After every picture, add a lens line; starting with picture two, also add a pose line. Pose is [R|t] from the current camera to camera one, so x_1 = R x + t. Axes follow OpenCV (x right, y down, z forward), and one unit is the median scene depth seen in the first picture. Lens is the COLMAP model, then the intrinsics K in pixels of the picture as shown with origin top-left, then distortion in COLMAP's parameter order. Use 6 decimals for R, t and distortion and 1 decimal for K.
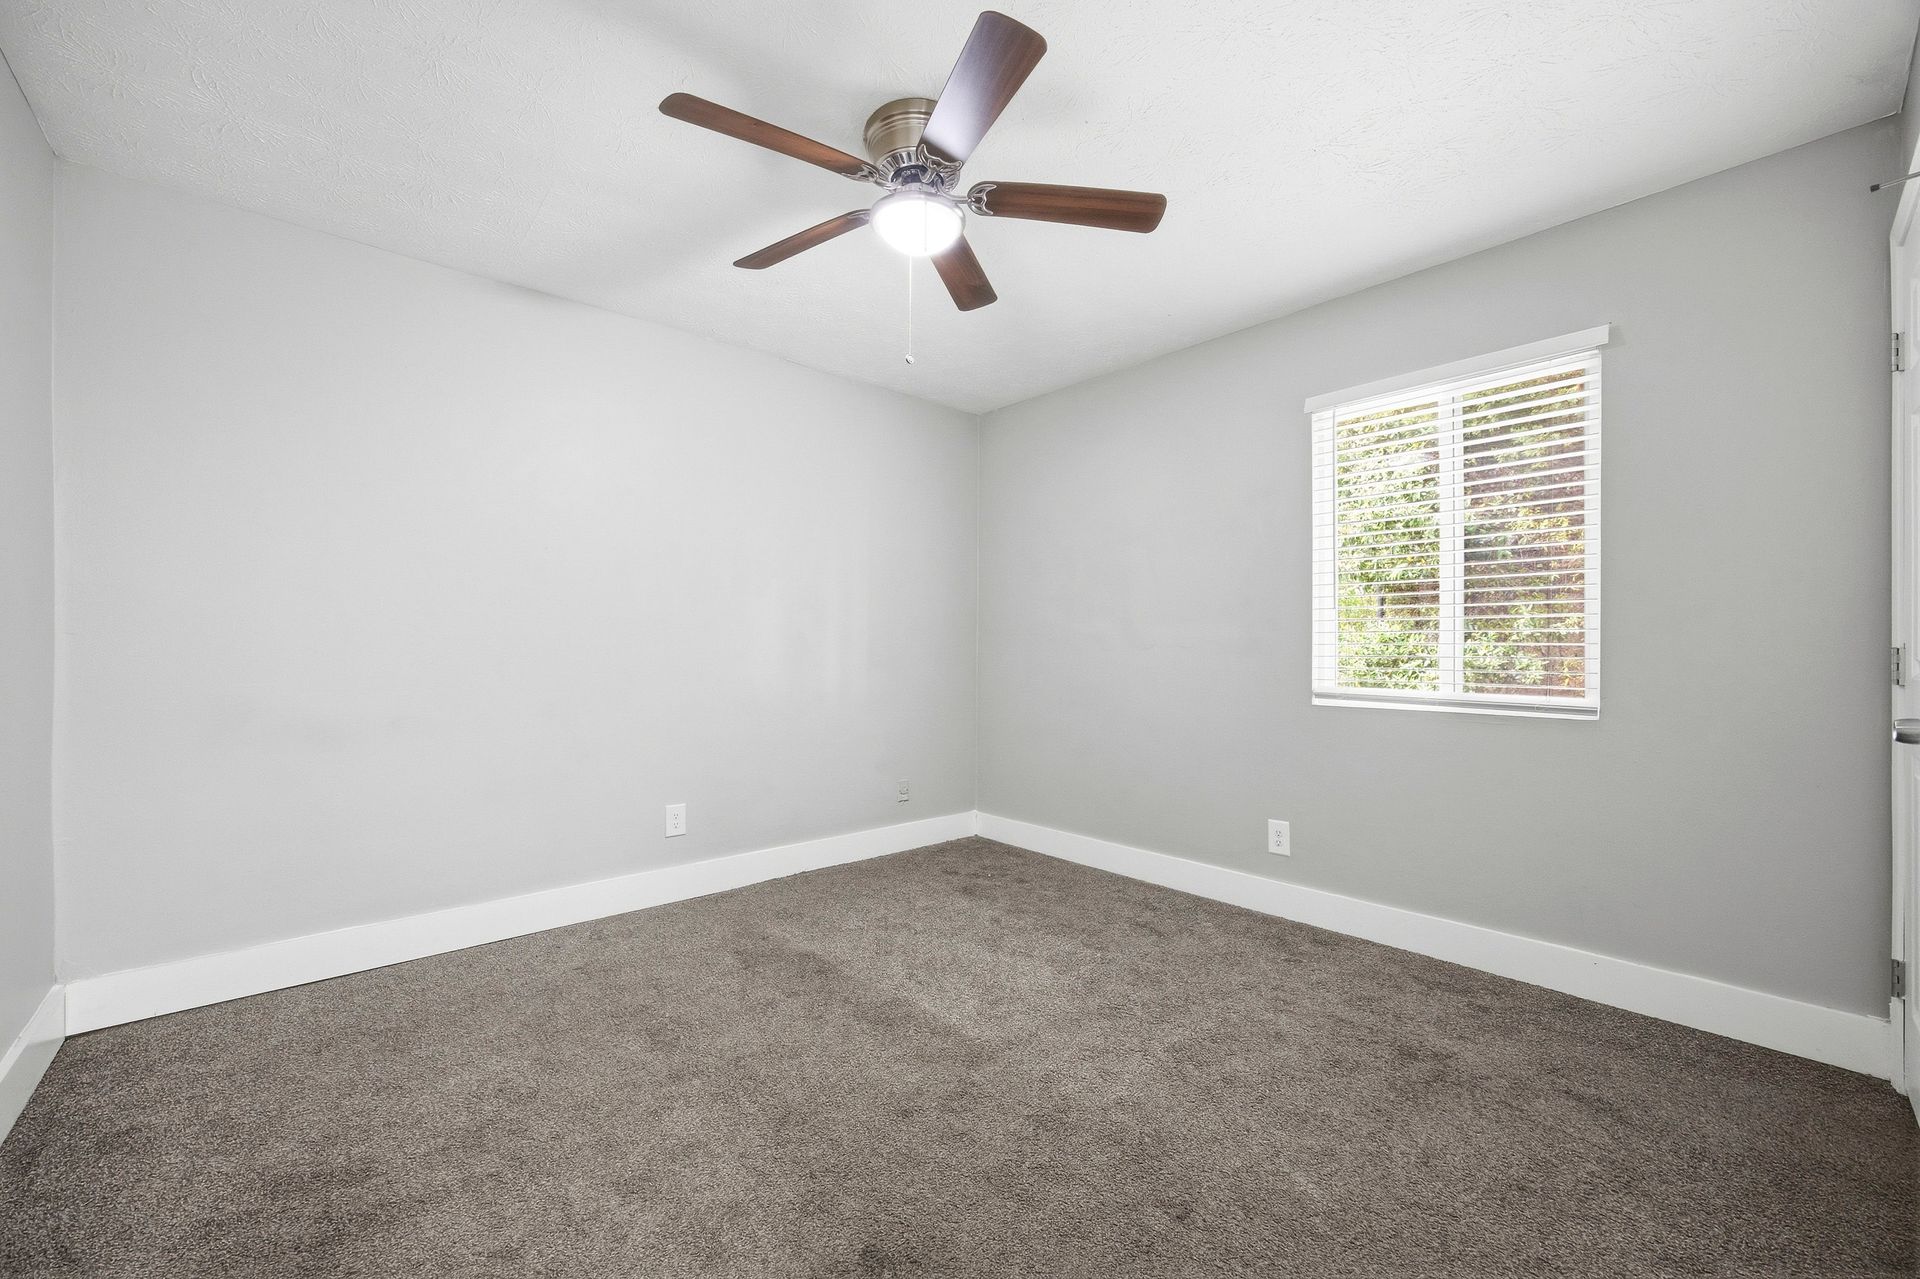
lens RADIAL K [[742.5, 0, 960.0], [0, 742.5, 639.5], [0, 0, 1]] dist [-0.029131, 0.008996]
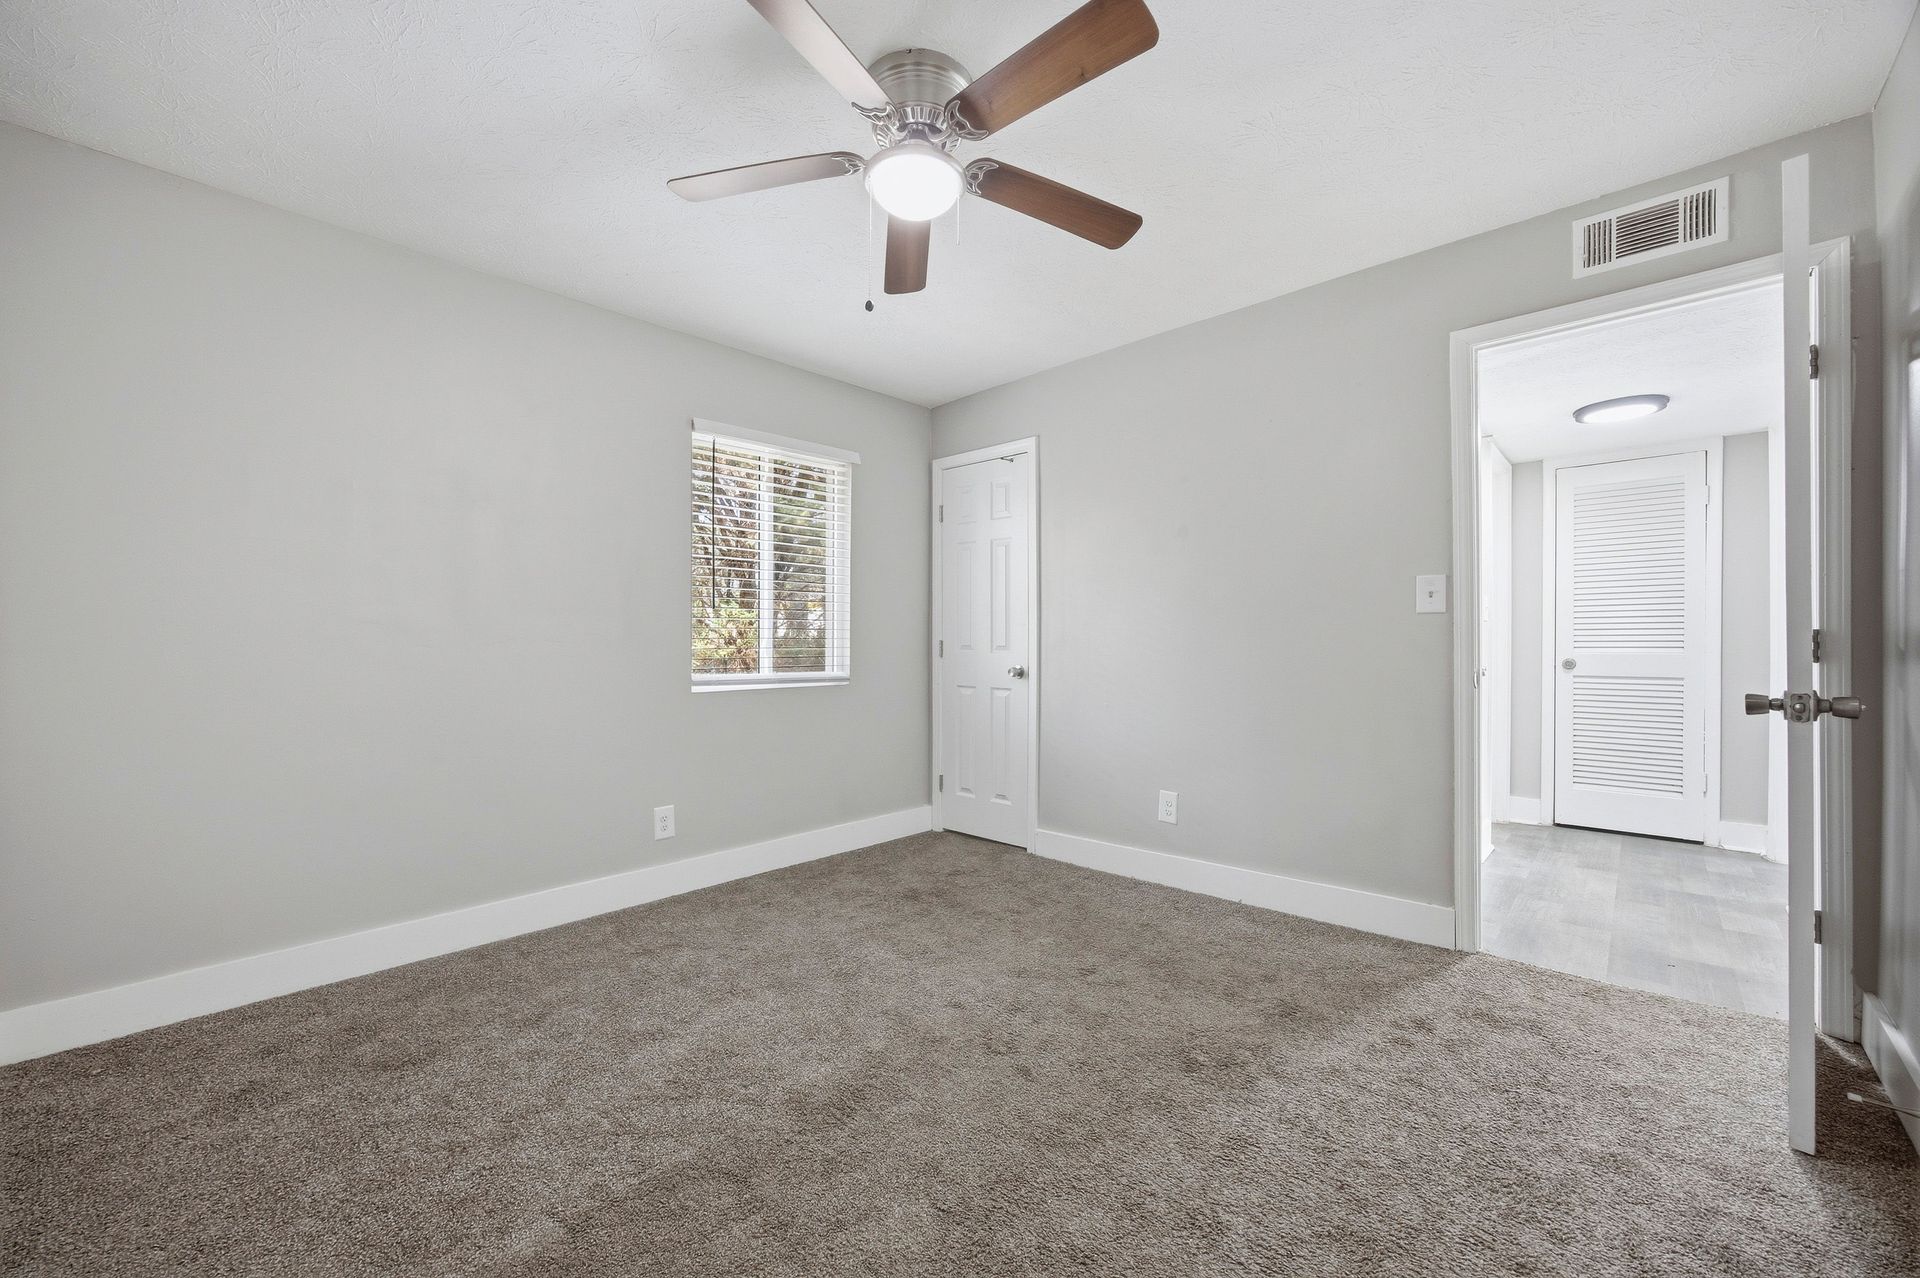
lens RADIAL K [[742.5, 0, 960.0], [0, 742.5, 639.0], [0, 0, 1]] dist [-0.029131, 0.008996]
pose [[-0.087391, 0.004792, 0.996163, -0.909632], [-0.011018, 0.999923, -0.005776, 0.013495], [-0.996113, -0.011481, -0.087331, 0.948683]]
